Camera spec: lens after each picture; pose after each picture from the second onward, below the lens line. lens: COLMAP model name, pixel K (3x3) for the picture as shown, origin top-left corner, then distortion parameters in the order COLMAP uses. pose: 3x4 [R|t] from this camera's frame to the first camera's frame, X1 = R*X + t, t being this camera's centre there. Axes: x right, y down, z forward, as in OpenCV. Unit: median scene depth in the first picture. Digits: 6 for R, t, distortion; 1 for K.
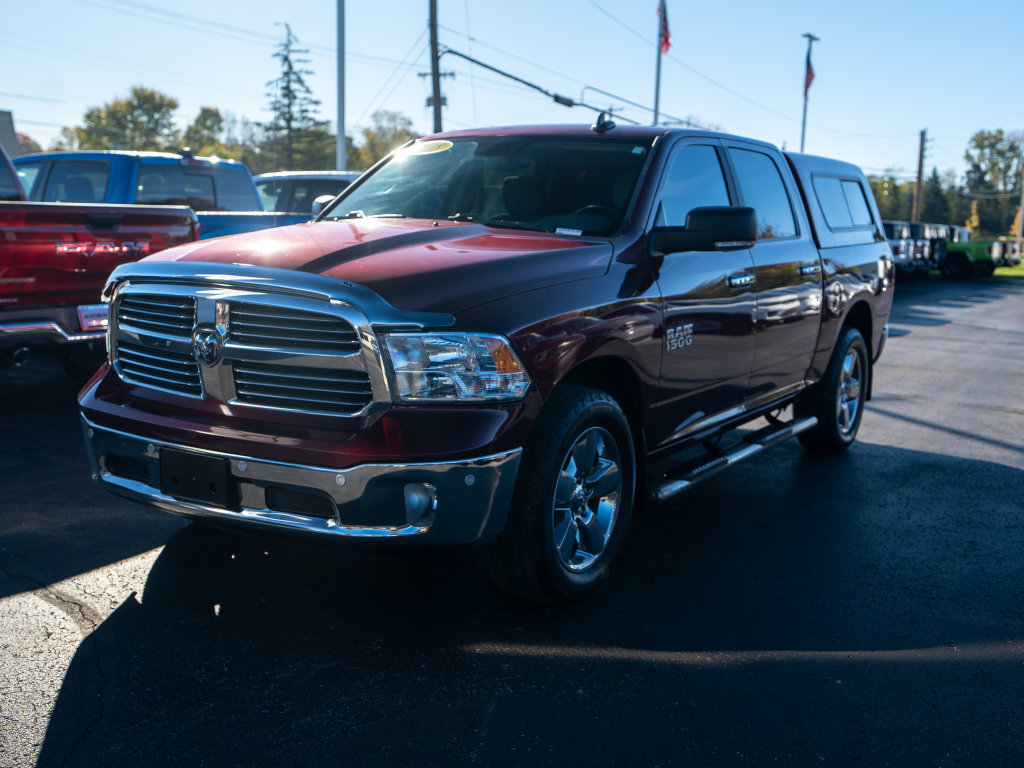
lens RADIAL K [[1036.4, 0, 515.9], [0, 1036.4, 379.6], [0, 0, 1]] dist [0.040998, 0.040624]
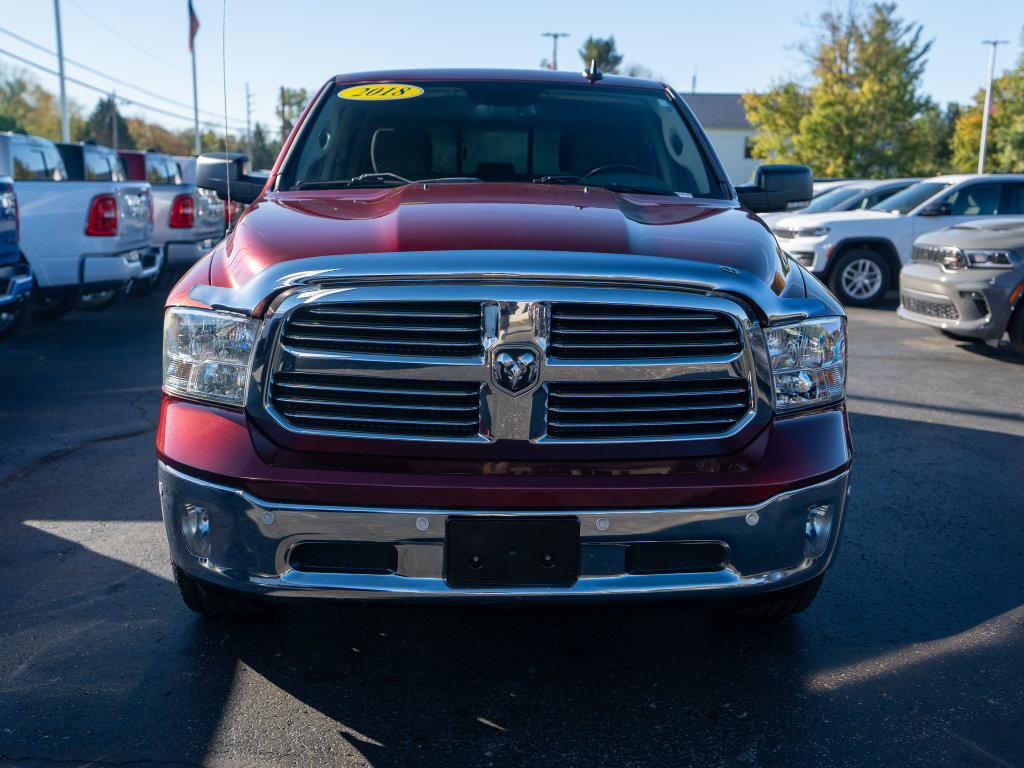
lens RADIAL K [[1036.4, 0, 515.9], [0, 1036.4, 379.6], [0, 0, 1]] dist [0.040998, 0.040624]
pose [[0.848098, -0.111065, 0.518068, -0.609654], [0.088174, 0.993734, 0.068695, -0.067190], [-0.522451, -0.012580, 0.852576, 0.359079]]
